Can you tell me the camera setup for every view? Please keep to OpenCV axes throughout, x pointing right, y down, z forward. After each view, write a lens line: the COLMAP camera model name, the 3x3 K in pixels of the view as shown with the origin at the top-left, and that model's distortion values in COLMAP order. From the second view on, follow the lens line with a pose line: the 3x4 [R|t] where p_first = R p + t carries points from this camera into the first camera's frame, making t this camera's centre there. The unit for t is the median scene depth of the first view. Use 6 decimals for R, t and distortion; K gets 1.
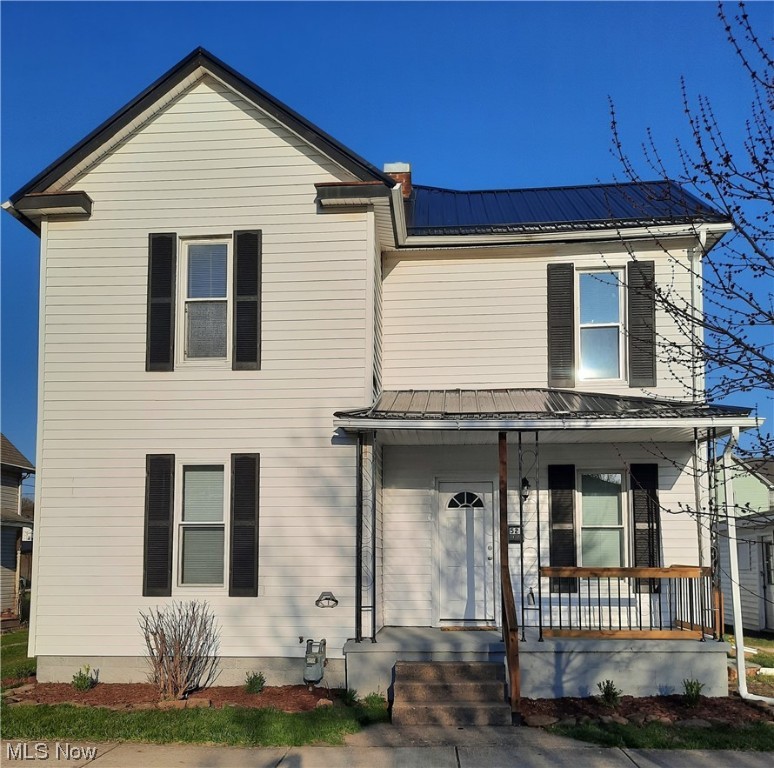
lens RADIAL K [[718.0, 0, 385.1], [0, 718.0, 519.5], [0, 0, 1]] dist [0.040035, -0.008984]
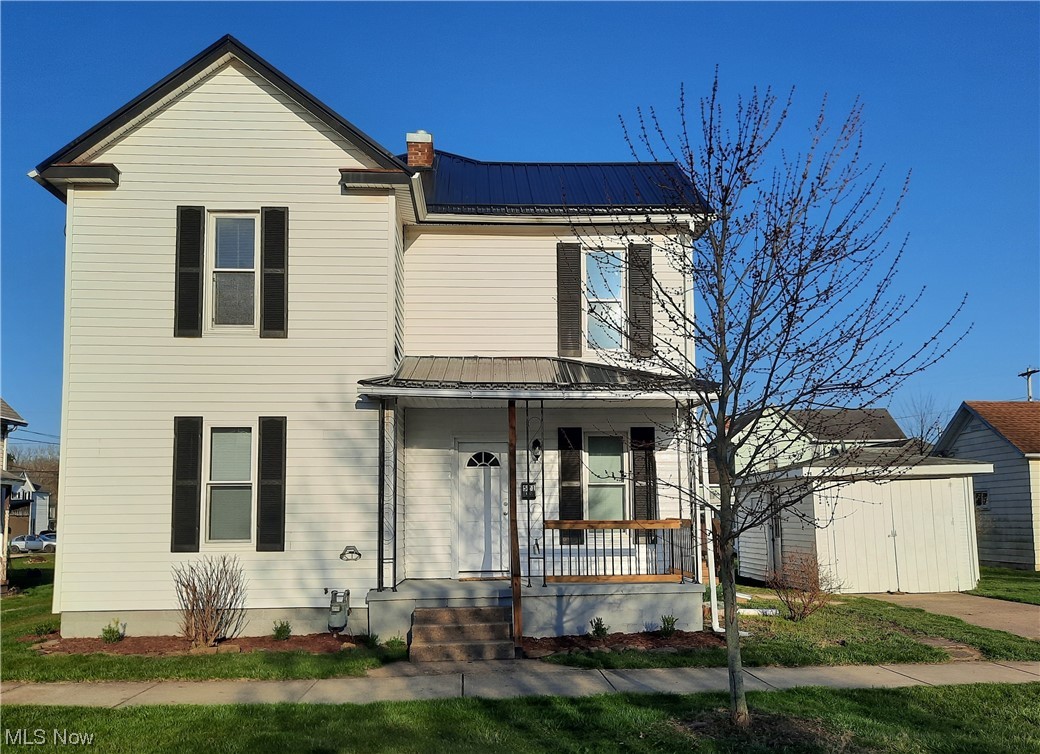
lens RADIAL K [[811.8, 0, 521.6], [0, 811.8, 462.2], [0, 0, 1]] dist [0.055101, -0.043660]
pose [[0.991890, 0.000541, 0.127098, 0.017187], [0.001008, 0.999926, -0.012122, -0.009281], [-0.127095, 0.012152, 0.991816, -0.237783]]
